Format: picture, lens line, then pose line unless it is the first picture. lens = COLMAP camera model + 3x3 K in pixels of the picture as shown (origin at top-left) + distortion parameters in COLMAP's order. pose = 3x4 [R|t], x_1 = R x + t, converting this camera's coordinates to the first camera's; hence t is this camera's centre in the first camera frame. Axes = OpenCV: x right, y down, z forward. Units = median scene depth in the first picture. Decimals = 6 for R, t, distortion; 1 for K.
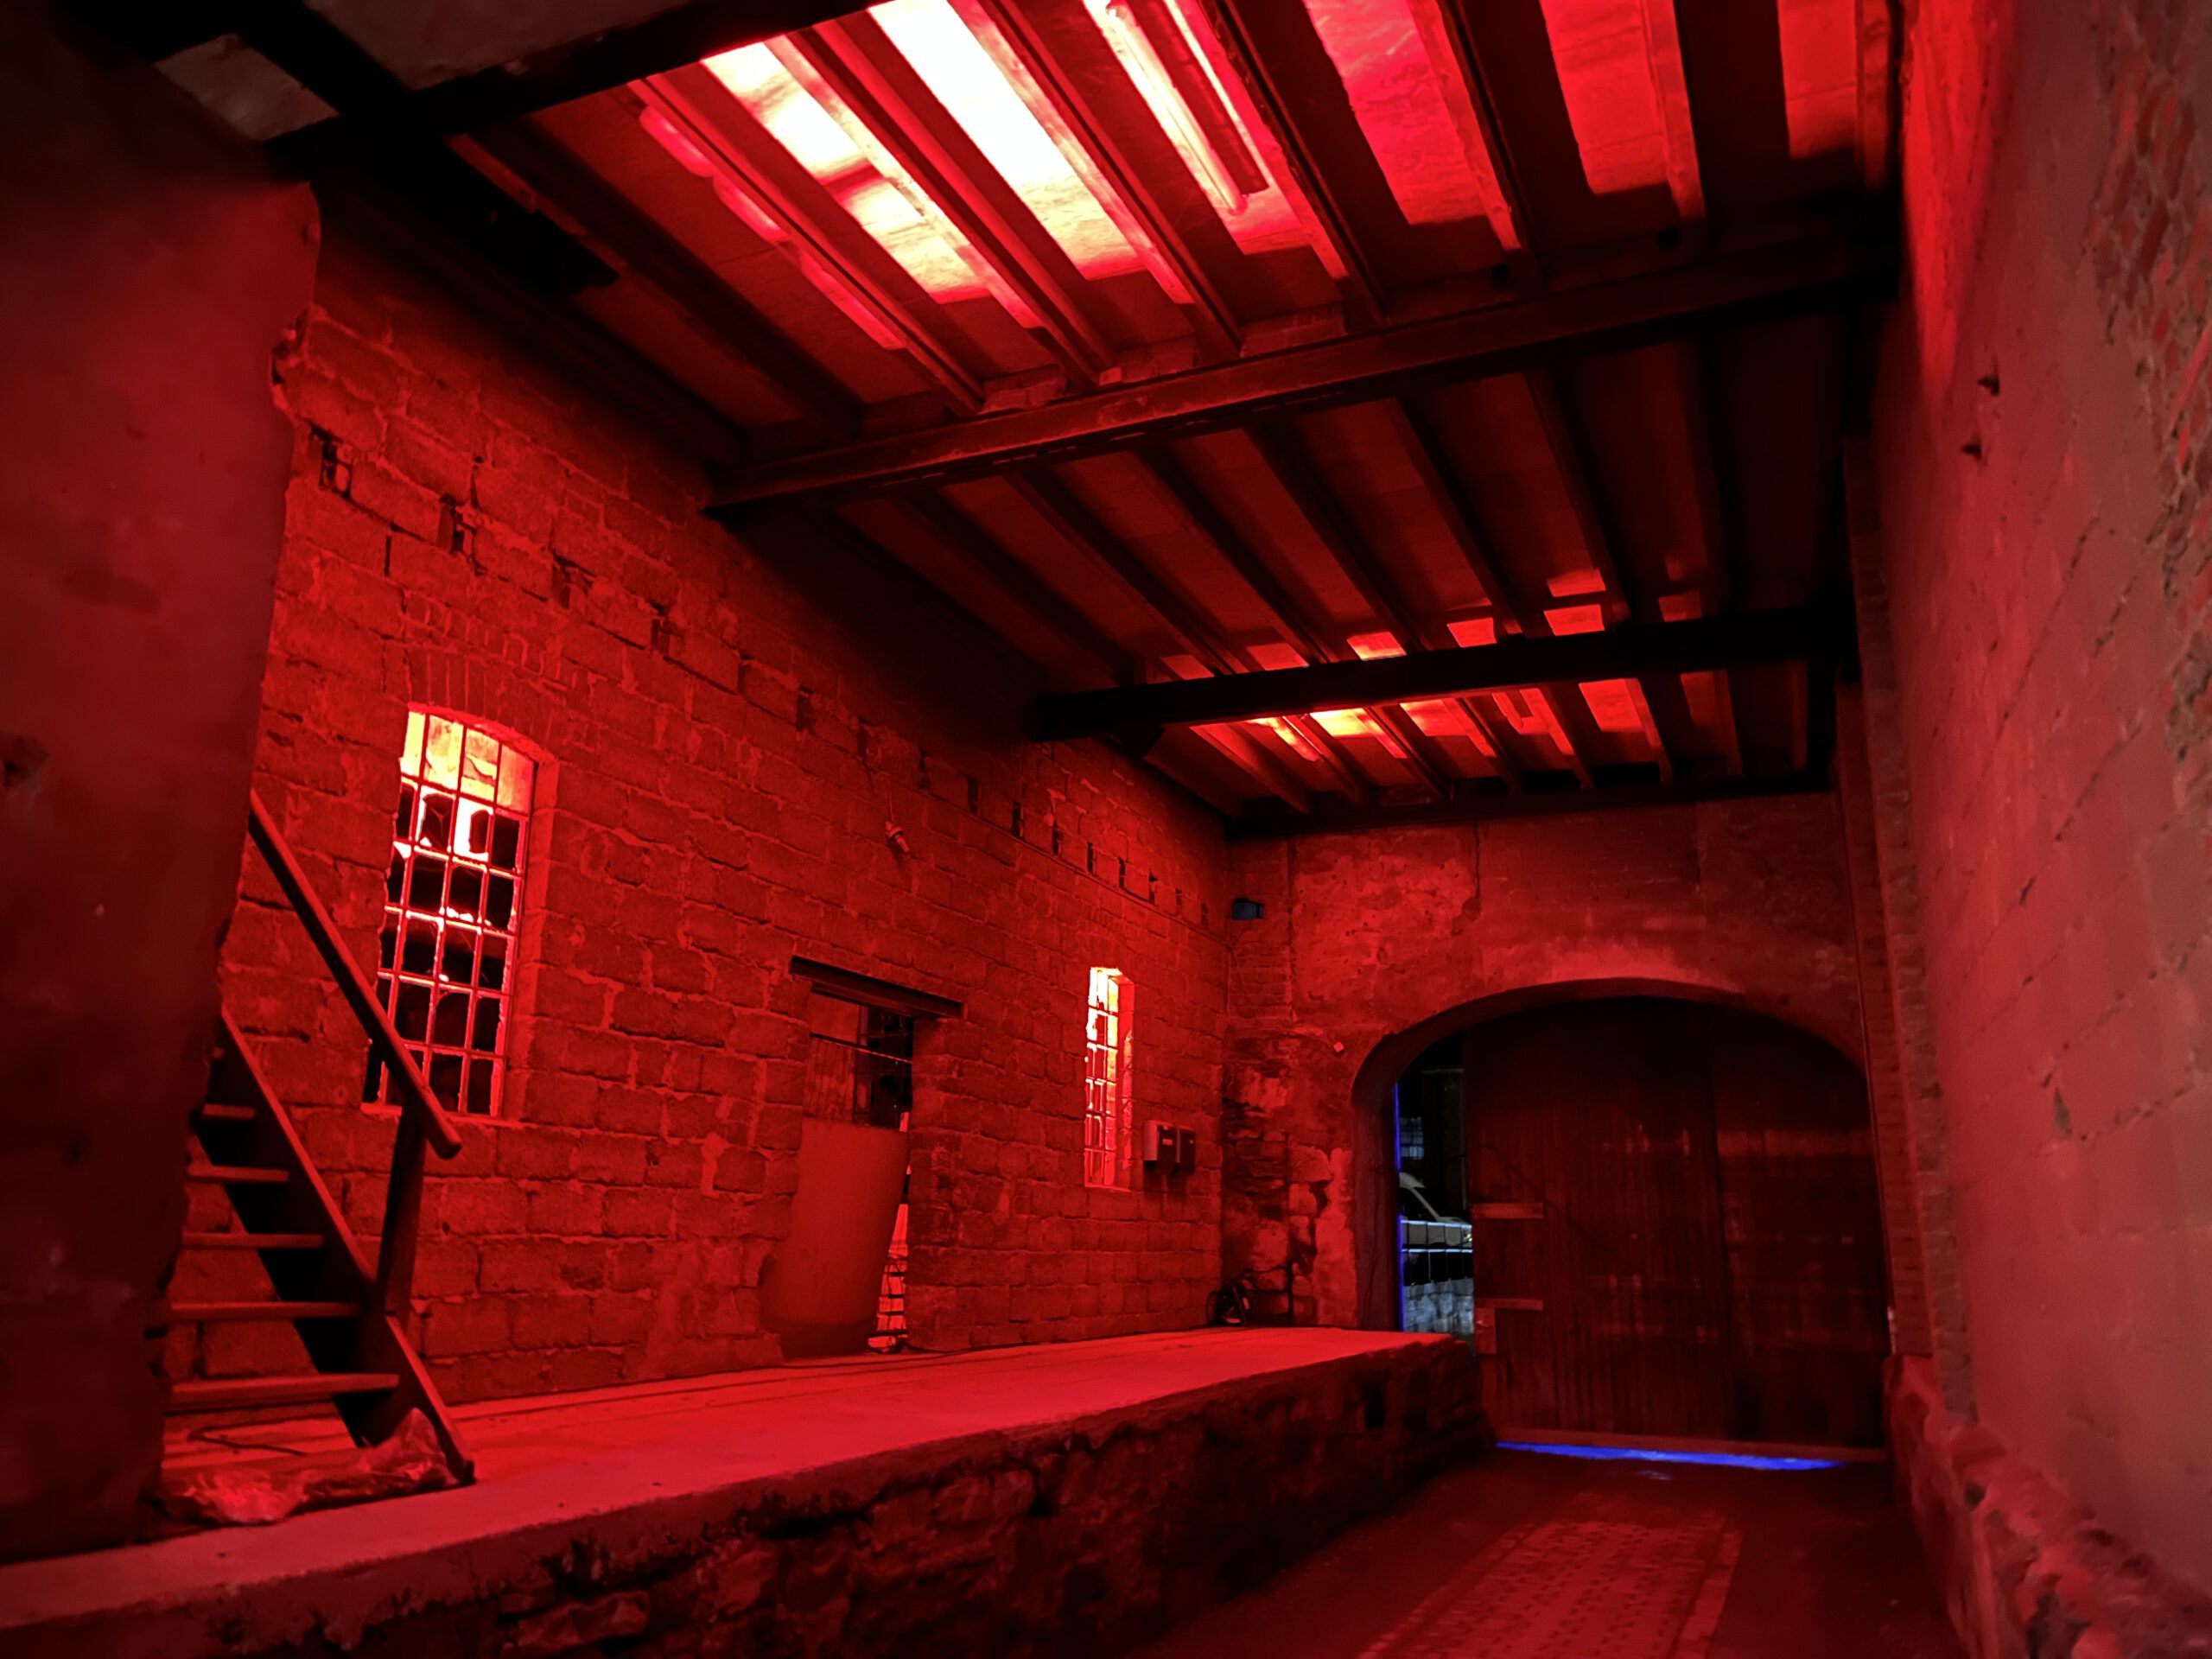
lens RADIAL K [[1670.7, 0, 1109.0], [0, 1670.7, 831.2], [0, 0, 1]] dist [0.034140, -0.067286]
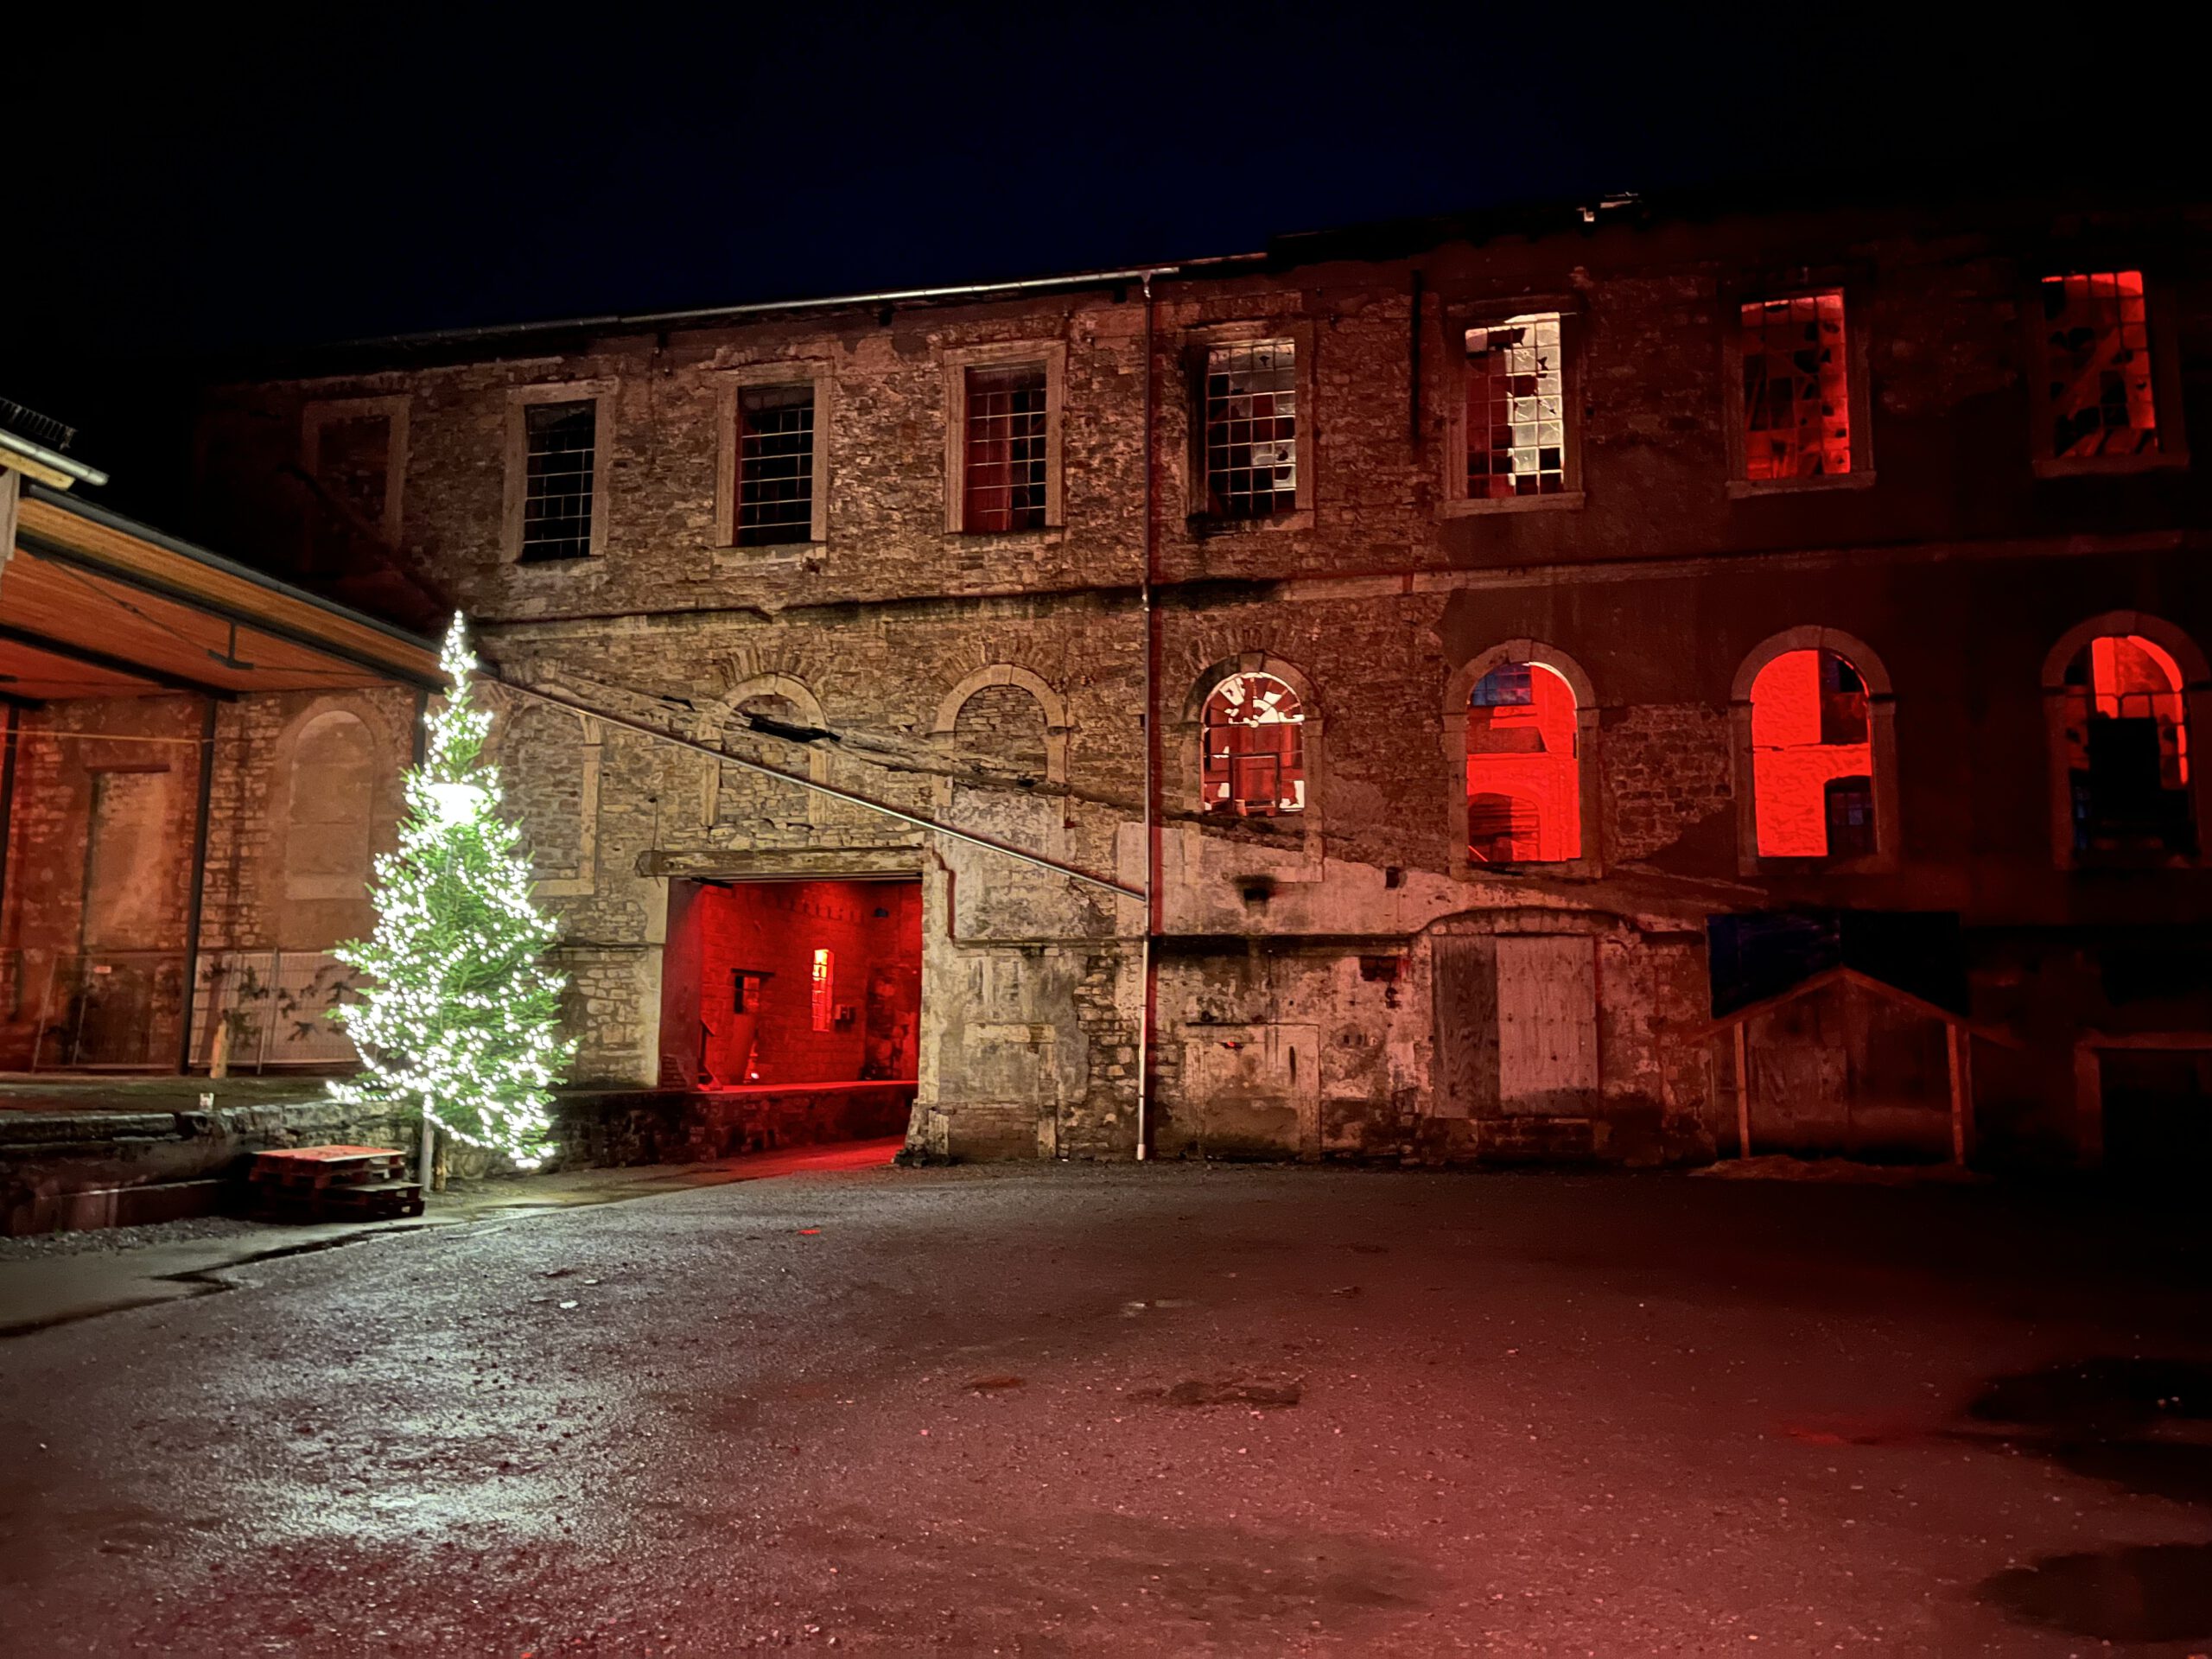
lens RADIAL K [[1670.7, 0, 1105.7], [0, 1670.7, 815.0], [0, 0, 1]] dist [0.034140, -0.067286]
pose [[0.984756, 0.014456, 0.173340, -0.021300], [-0.031334, 0.994981, 0.095030, -0.389843], [-0.171096, -0.099013, 0.980267, -1.641284]]
